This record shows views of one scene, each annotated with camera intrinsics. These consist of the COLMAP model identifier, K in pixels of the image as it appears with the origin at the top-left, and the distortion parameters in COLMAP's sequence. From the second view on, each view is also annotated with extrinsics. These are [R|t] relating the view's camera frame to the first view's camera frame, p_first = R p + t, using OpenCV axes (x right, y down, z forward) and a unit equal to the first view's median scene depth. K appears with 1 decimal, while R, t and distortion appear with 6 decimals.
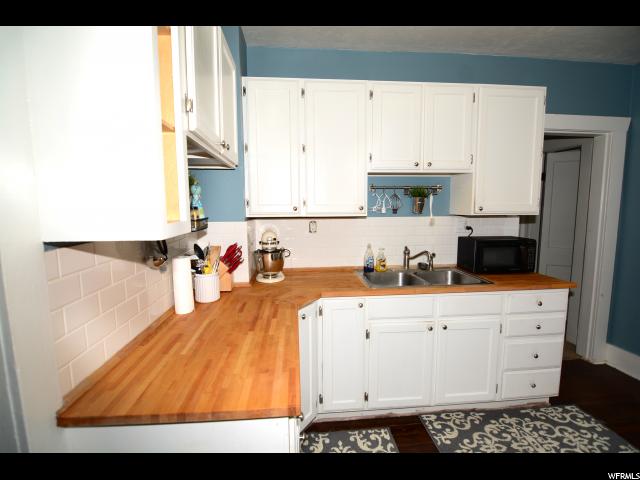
lens RADIAL K [[315.1, 0, 320.0], [0, 315.1, 240.0], [0, 0, 1]] dist [-0.000980, -0.011753]
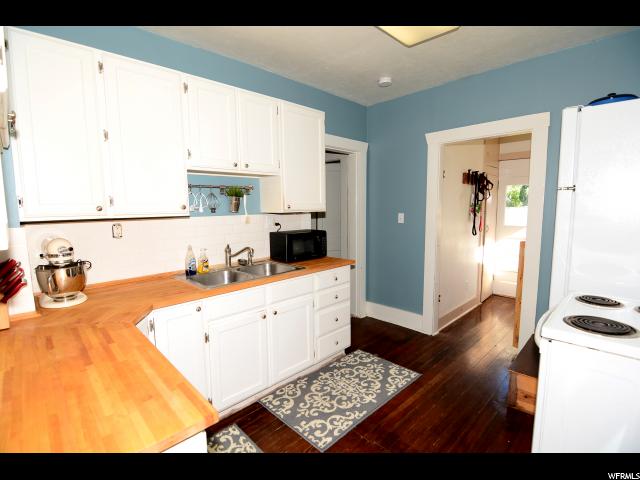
lens RADIAL K [[315.1, 0, 320.0], [0, 315.1, 240.0], [0, 0, 1]] dist [-0.000980, -0.011753]
pose [[0.769741, -0.075765, 0.633844, -0.157609], [0.079797, 0.996564, 0.022217, 0.007322], [-0.633349, 0.033478, 0.773142, 0.024749]]
